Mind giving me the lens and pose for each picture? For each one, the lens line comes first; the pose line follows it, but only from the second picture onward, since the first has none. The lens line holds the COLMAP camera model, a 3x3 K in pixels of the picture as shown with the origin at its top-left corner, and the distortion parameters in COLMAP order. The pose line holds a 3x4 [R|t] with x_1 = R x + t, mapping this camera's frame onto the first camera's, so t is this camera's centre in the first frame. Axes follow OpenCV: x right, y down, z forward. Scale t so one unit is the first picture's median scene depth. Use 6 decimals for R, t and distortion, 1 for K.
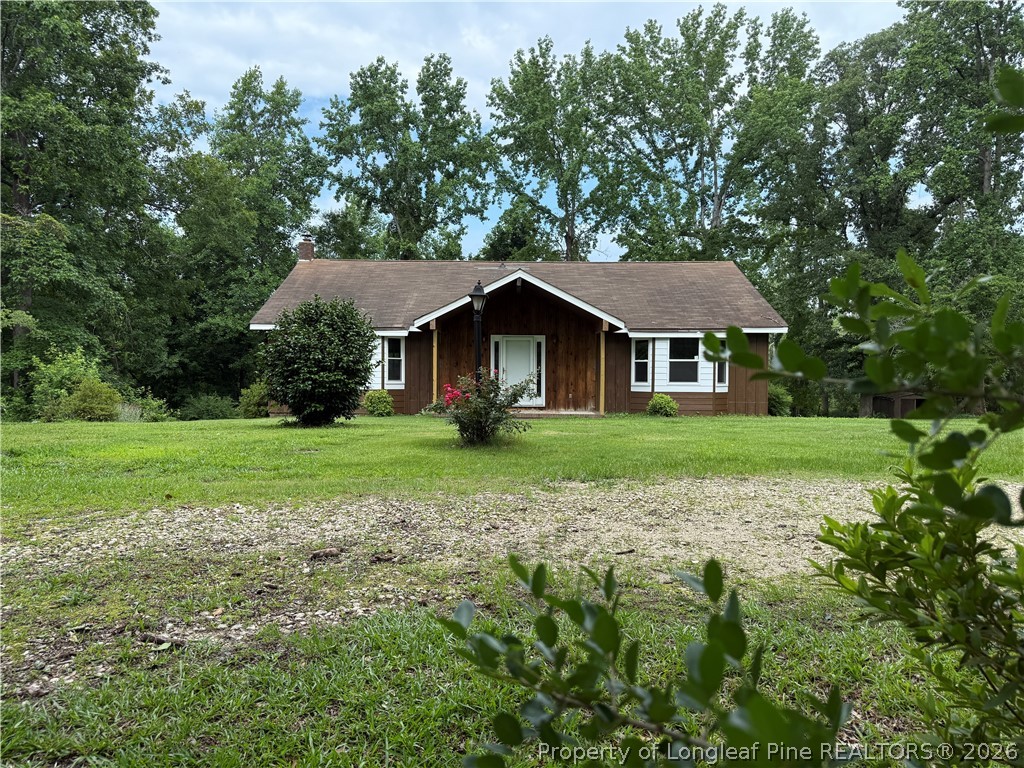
lens RADIAL K [[716.6, 0, 512.0], [0, 716.6, 384.0], [0, 0, 1]] dist [0.089245, -0.142414]
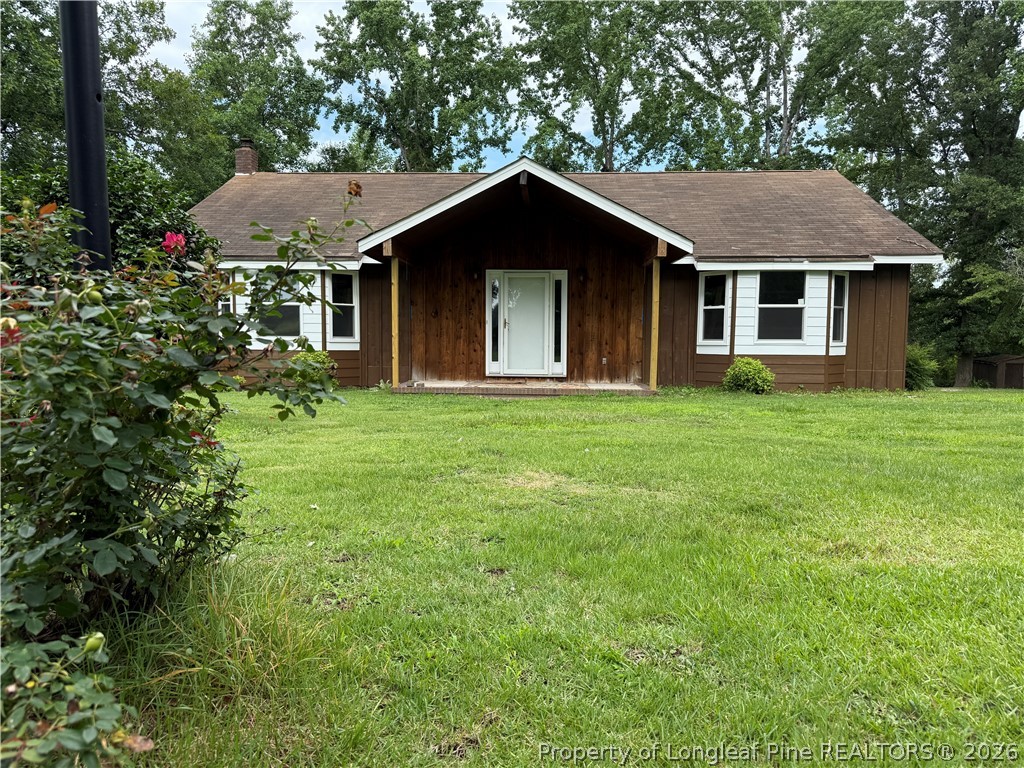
lens RADIAL K [[716.6, 0, 512.0], [0, 716.6, 384.0], [0, 0, 1]] dist [0.089245, -0.142414]
pose [[0.998736, 0.003229, -0.050162, 0.012527], [-0.000606, 0.998636, 0.052216, 0.001491], [0.050262, -0.052119, 0.997375, 0.142423]]
